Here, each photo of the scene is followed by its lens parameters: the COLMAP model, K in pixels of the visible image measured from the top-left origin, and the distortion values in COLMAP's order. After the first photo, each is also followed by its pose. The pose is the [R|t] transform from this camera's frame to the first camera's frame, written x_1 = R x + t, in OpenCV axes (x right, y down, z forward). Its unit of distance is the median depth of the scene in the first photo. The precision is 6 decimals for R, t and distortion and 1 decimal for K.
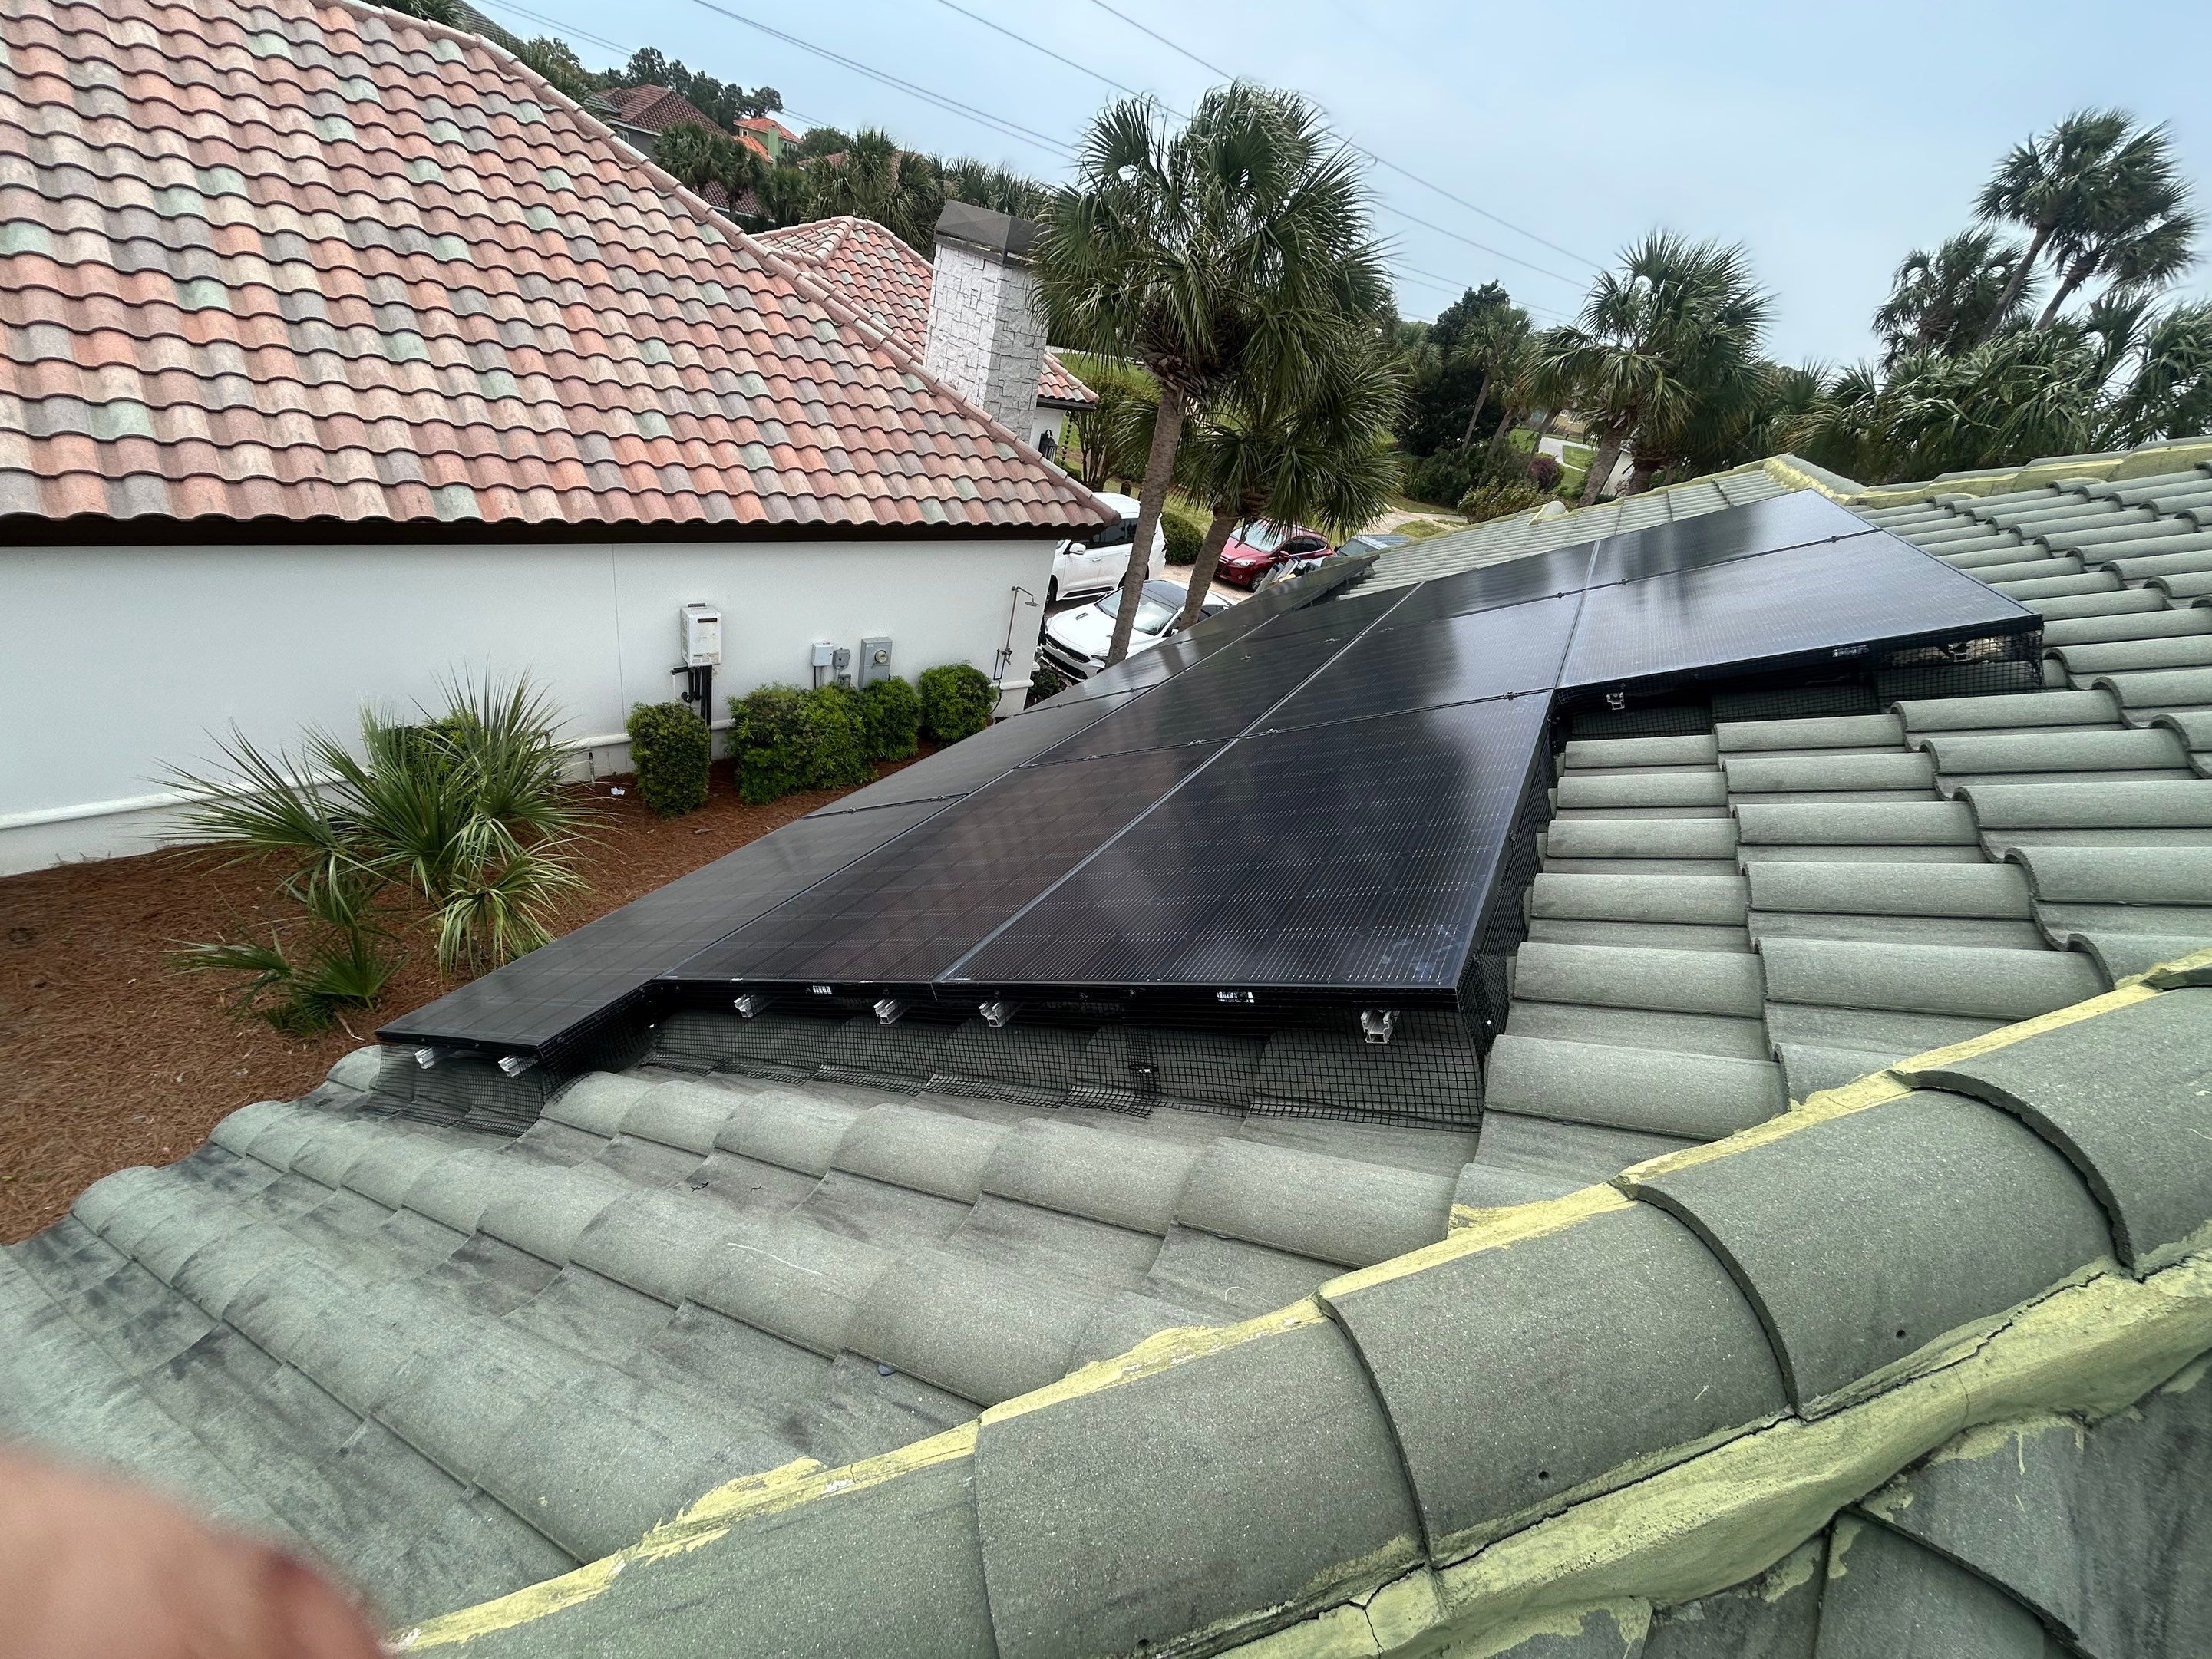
lens RADIAL K [[893.6, 0, 1104.0], [0, 893.6, 825.3], [0, 0, 1]] dist [-0.001669, 0.000521]
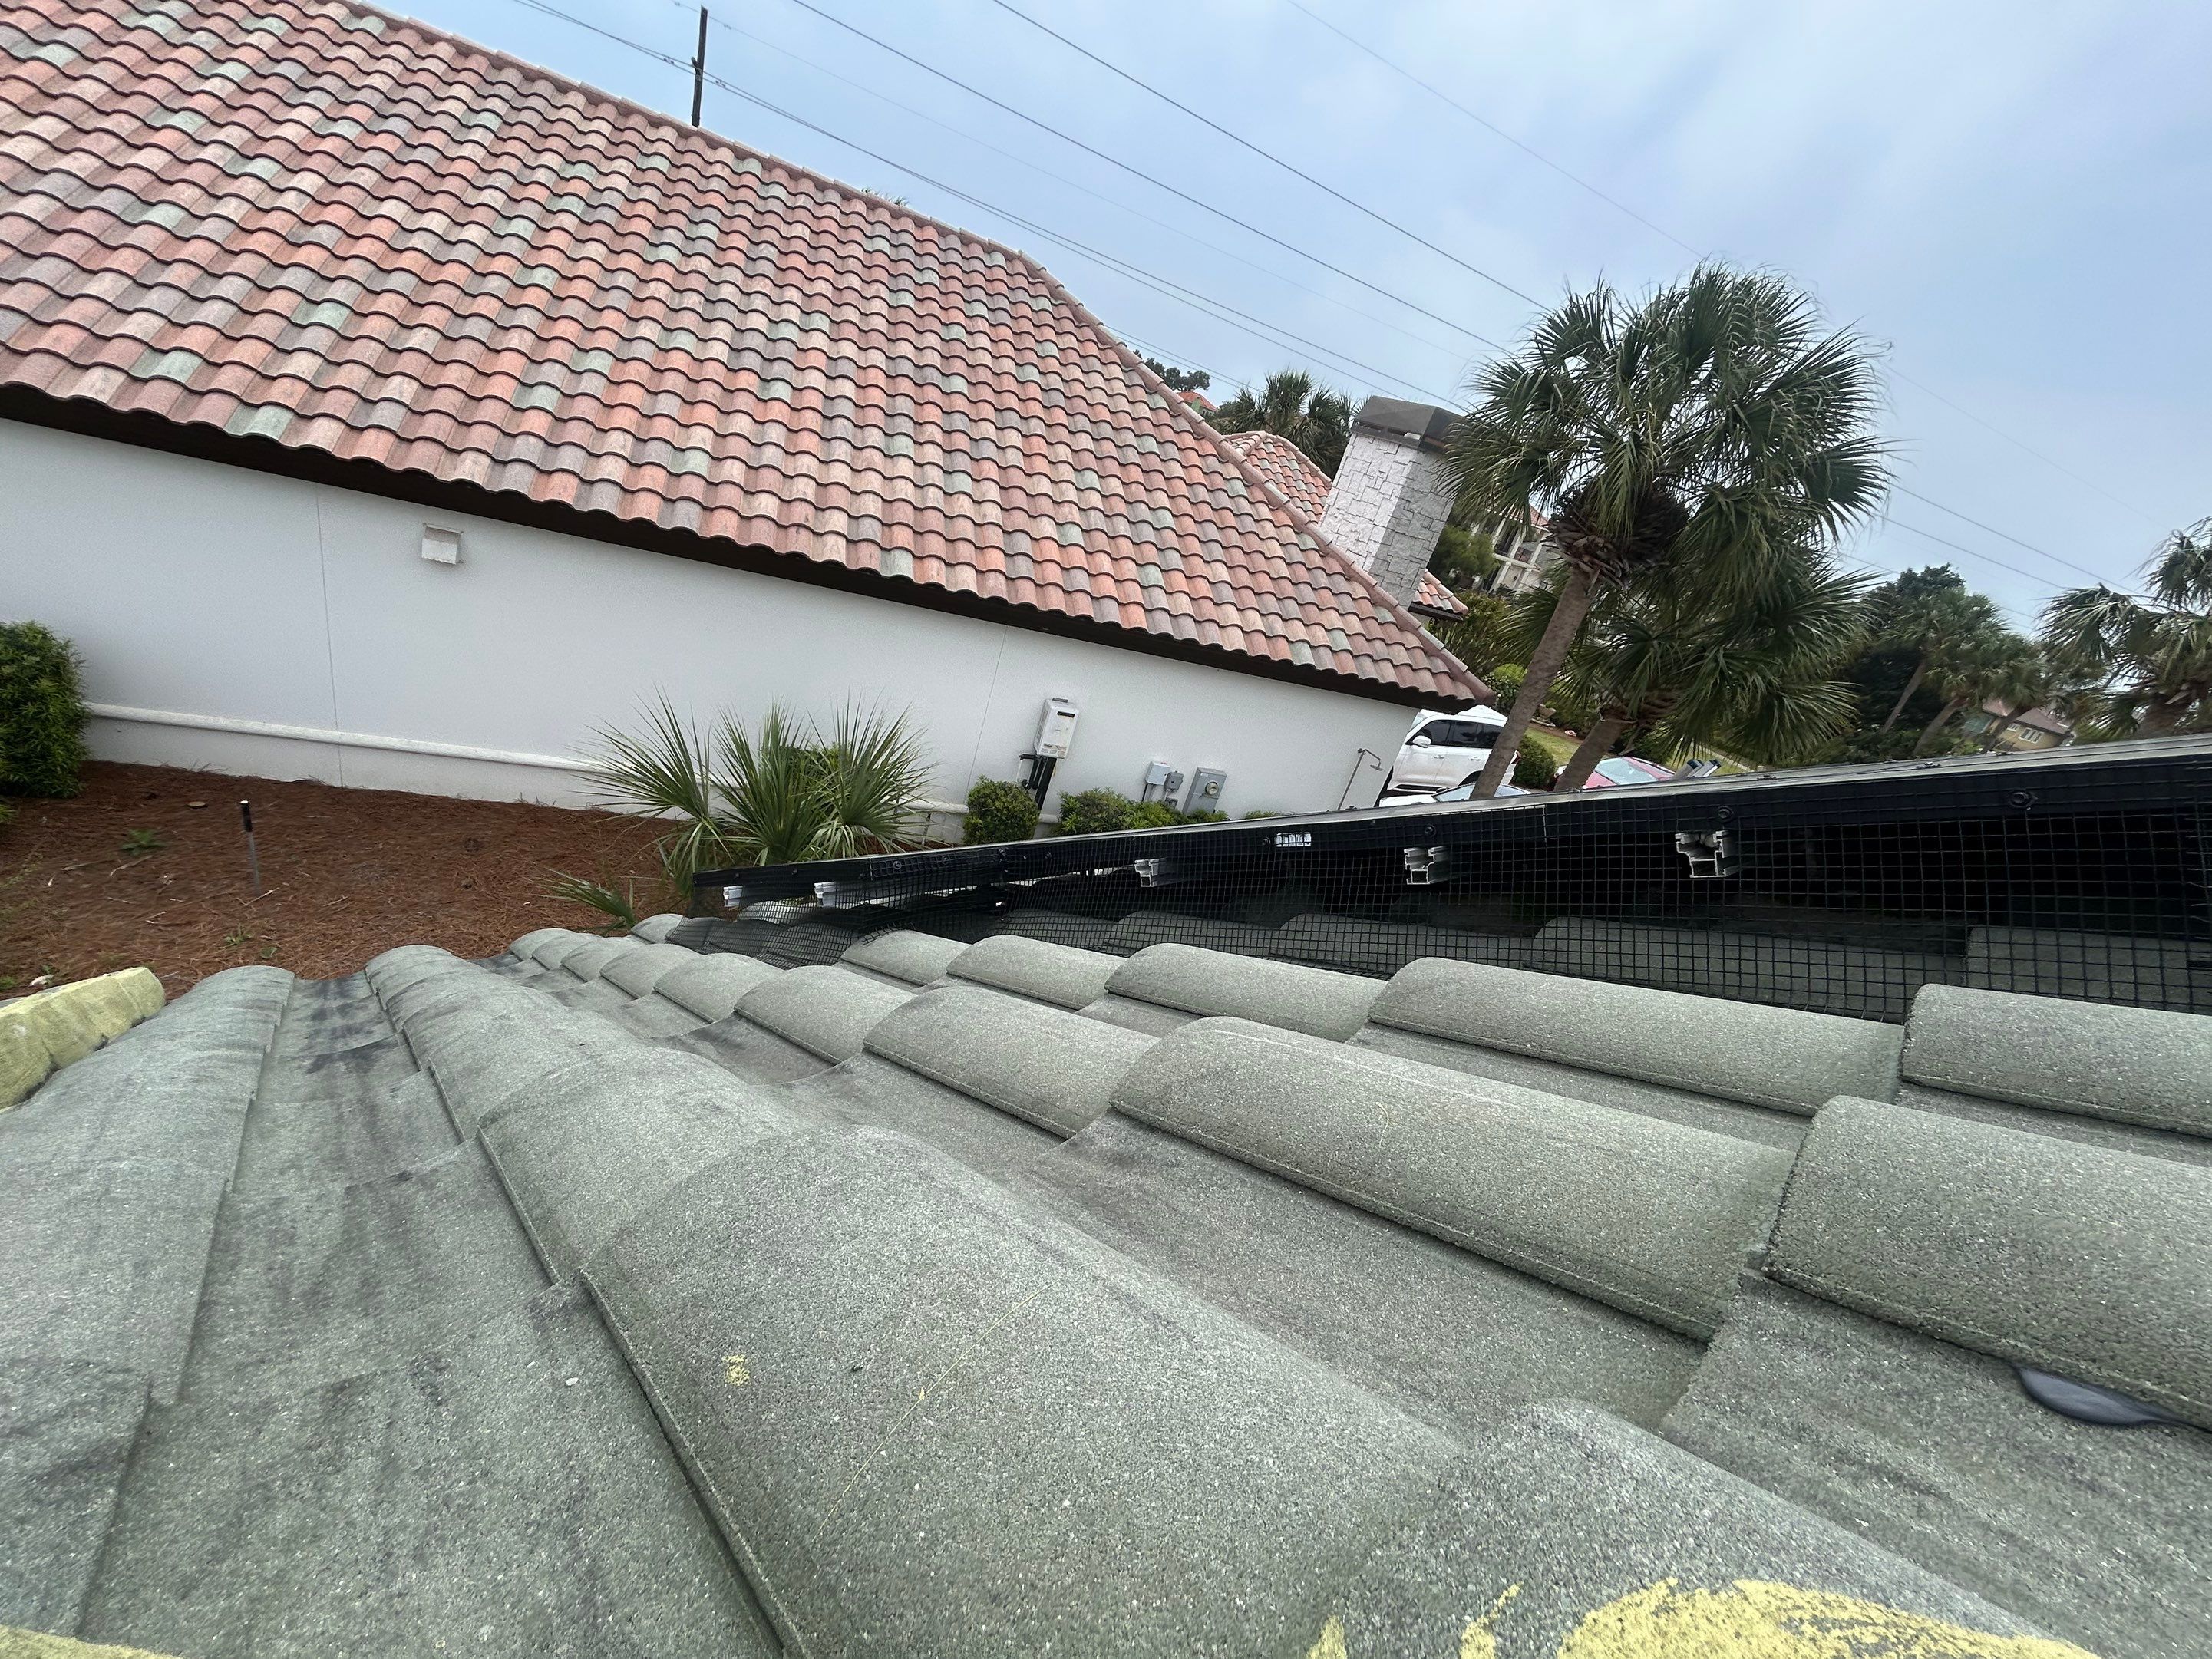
lens RADIAL K [[892.8, 0, 1107.4], [0, 892.8, 824.2], [0, 0, 1]] dist [0.000297, 0.000244]
pose [[0.930214, 0.192735, -0.312339, -0.049621], [-0.258009, 0.948648, -0.183025, 0.065714], [0.261024, 0.250839, 0.932173, 0.077676]]
